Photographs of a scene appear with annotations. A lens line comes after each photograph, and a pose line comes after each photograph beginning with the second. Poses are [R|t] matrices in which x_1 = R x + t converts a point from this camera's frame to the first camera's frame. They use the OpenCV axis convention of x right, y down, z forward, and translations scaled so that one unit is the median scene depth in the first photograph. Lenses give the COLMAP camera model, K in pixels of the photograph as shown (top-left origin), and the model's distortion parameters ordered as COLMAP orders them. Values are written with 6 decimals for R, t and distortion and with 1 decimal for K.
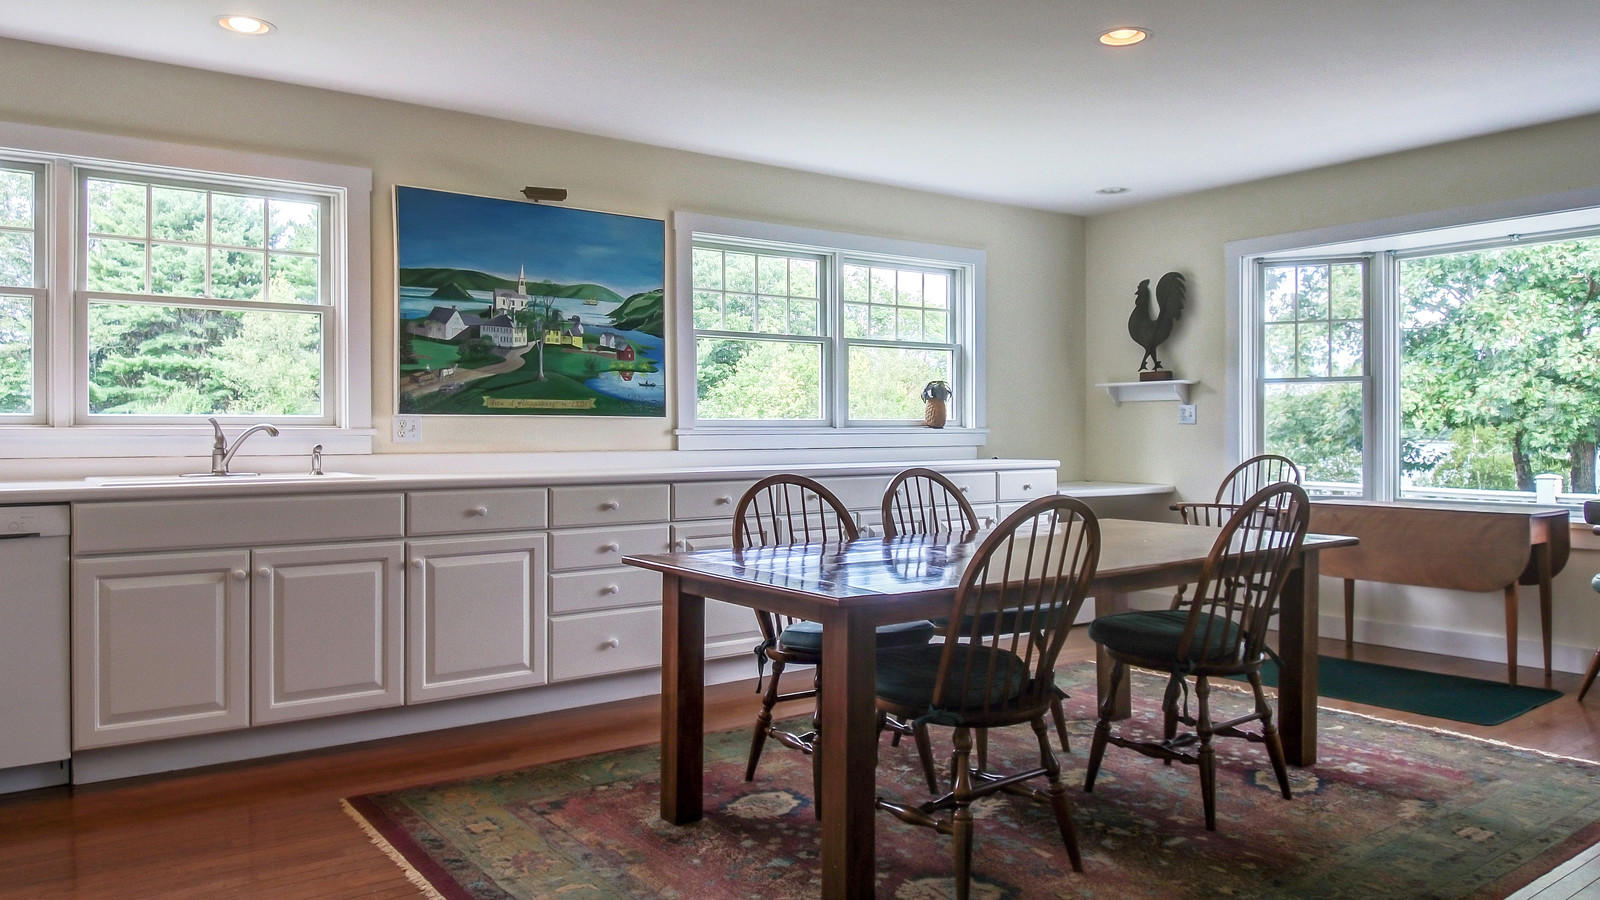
lens RADIAL K [[1105.4, 0, 795.7], [0, 1105.4, 430.3], [0, 0, 1]] dist [0.038038, -0.079433]
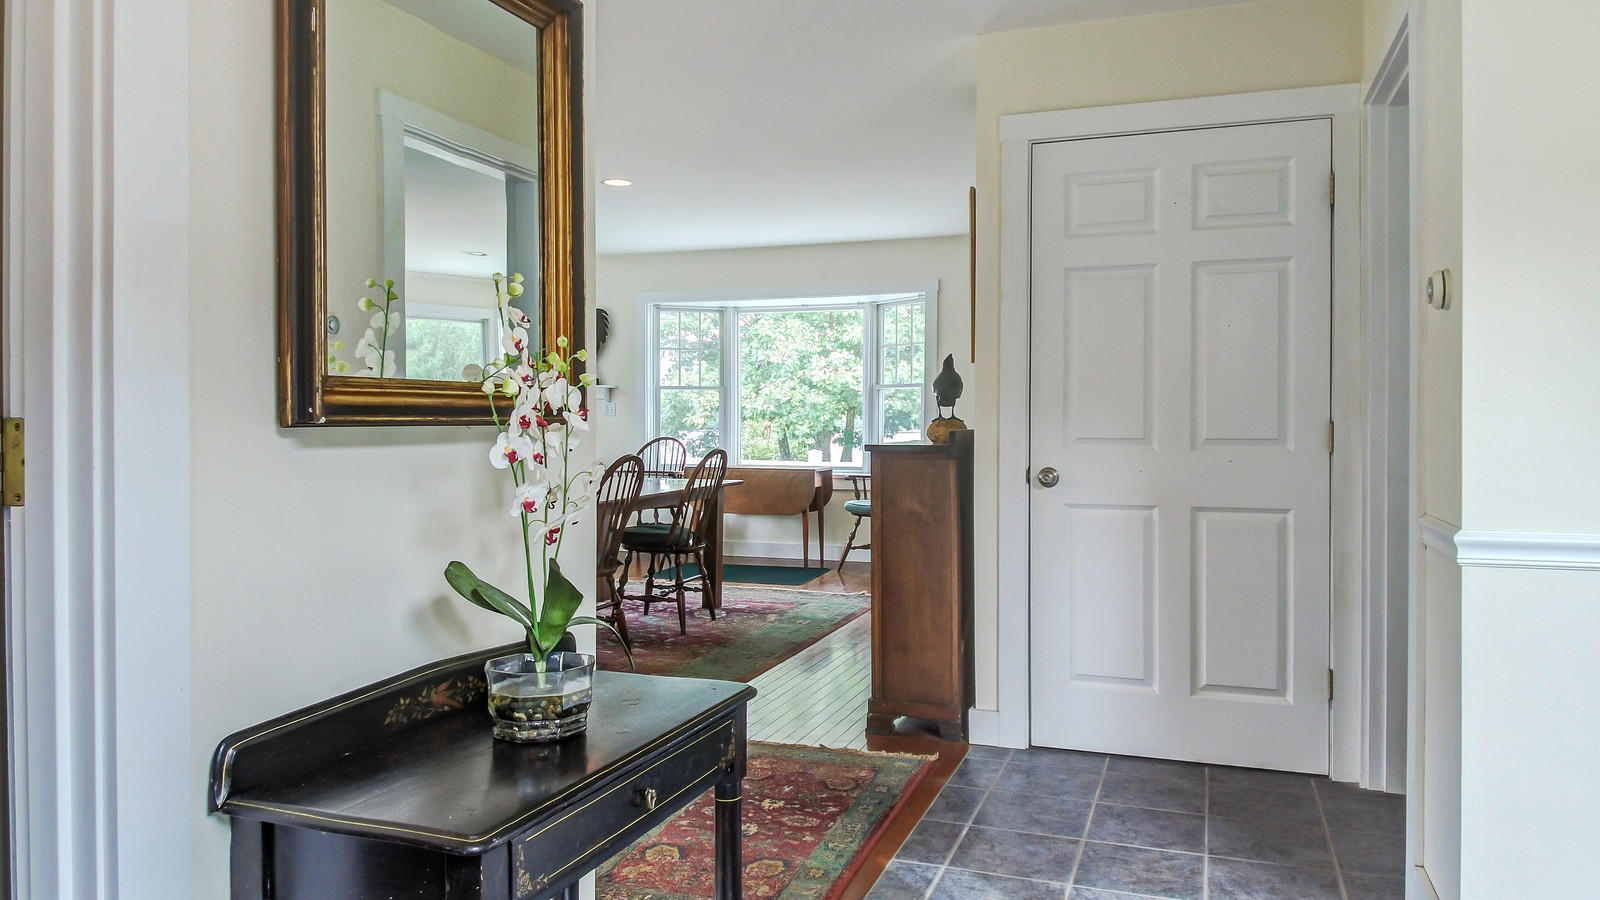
lens RADIAL K [[1105.4, 0, 795.7], [0, 1105.4, 430.3], [0, 0, 1]] dist [0.038038, -0.079433]
pose [[0.825096, 0.002393, 0.564988, -0.265185], [-0.008276, 0.999935, 0.007851, -0.000756], [-0.564932, -0.011154, 0.825062, -0.324047]]
